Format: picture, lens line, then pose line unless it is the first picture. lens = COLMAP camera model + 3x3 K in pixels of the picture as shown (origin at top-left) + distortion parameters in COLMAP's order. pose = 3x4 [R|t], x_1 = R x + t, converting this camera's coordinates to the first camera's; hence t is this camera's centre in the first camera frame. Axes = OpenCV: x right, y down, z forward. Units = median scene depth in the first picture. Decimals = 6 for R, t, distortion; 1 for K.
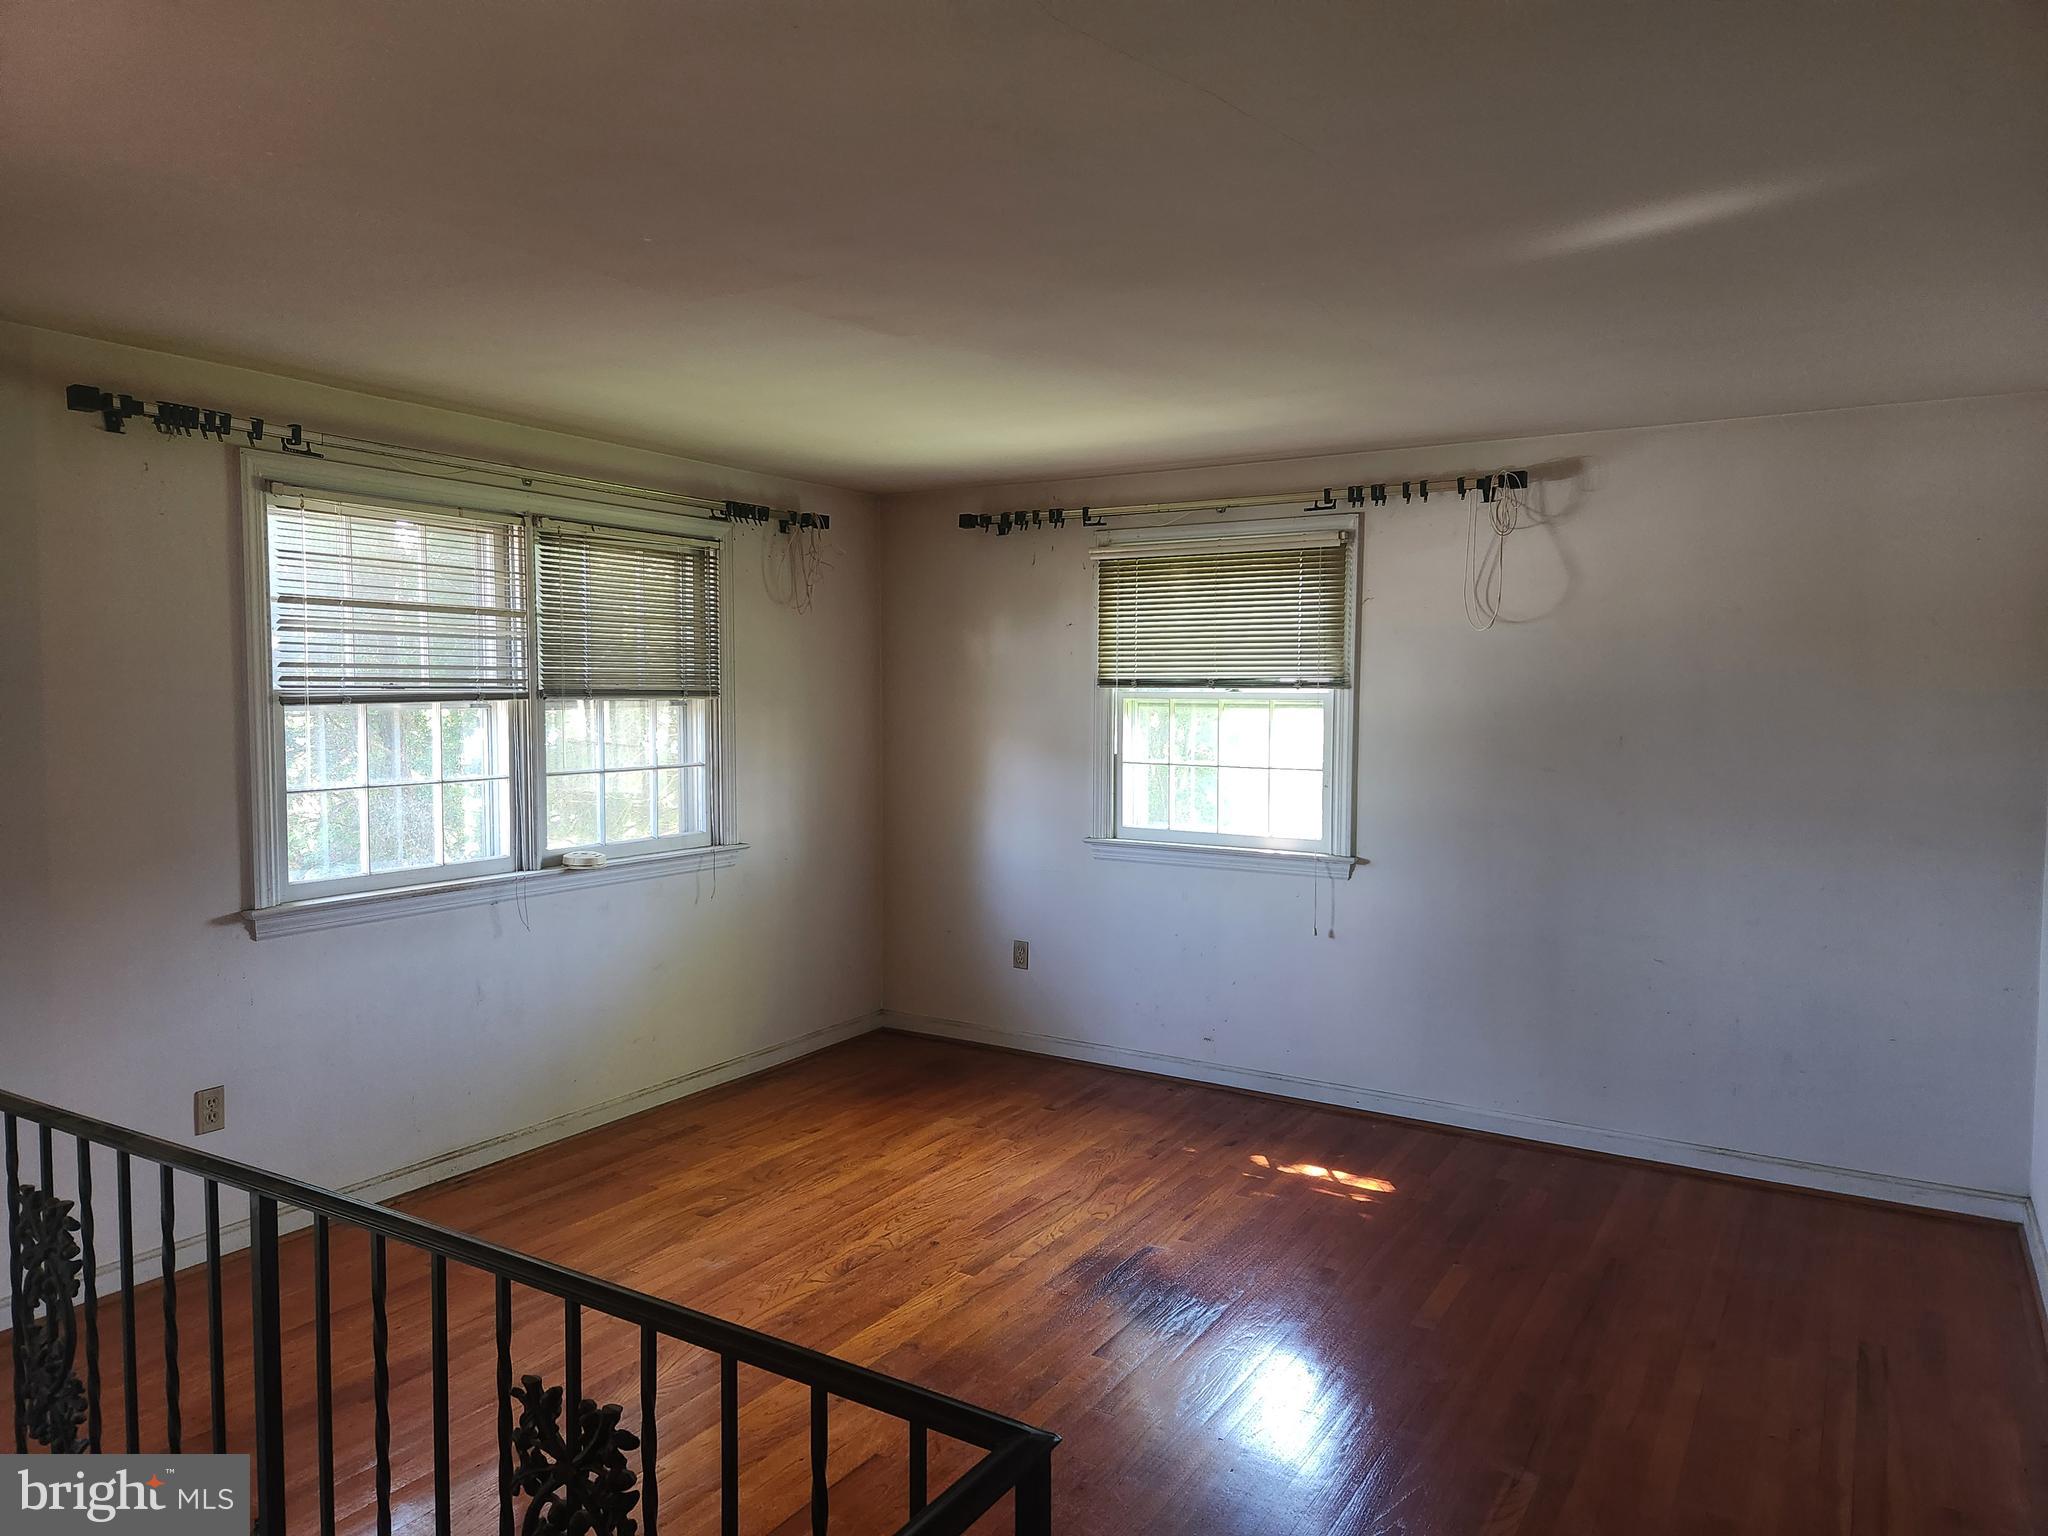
lens RADIAL K [[1373.5, 0, 1036.6], [0, 1373.5, 768.8], [0, 0, 1]] dist [0.069683, -0.057245]
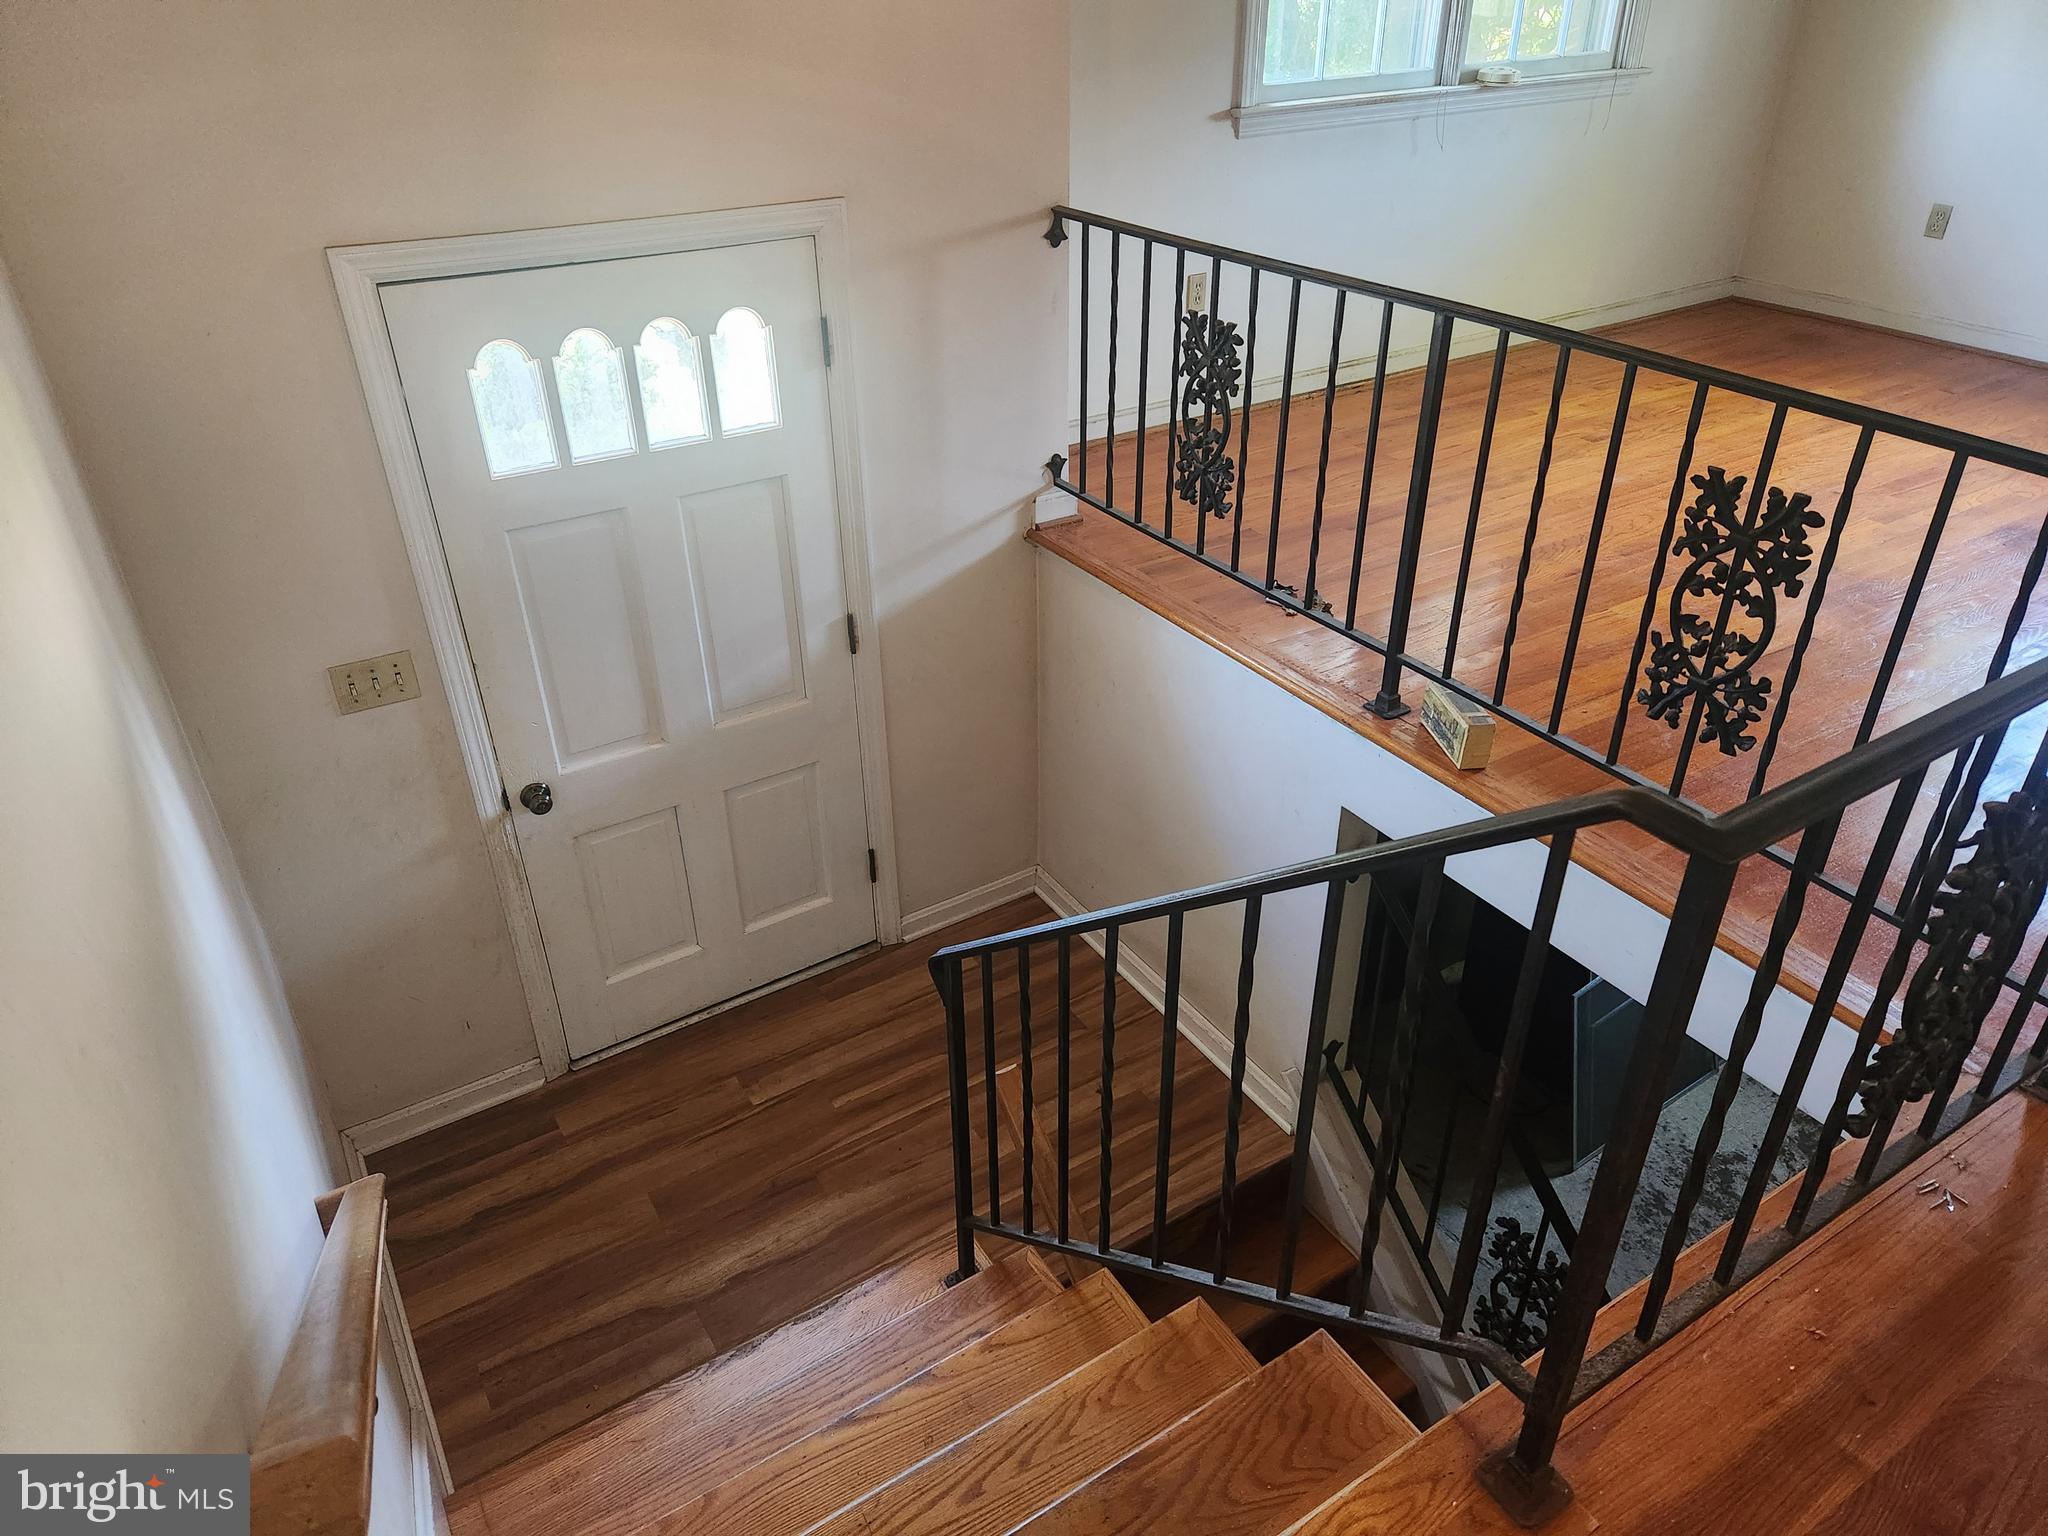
lens RADIAL K [[1373.5, 0, 1033.1], [0, 1373.5, 755.9], [0, 0, 1]] dist [0.069683, -0.057245]
pose [[0.899078, 0.217486, -0.379946, -0.146794], [-0.016376, 0.883975, 0.467248, 0.035070], [0.437483, -0.413870, 0.798323, -0.141282]]
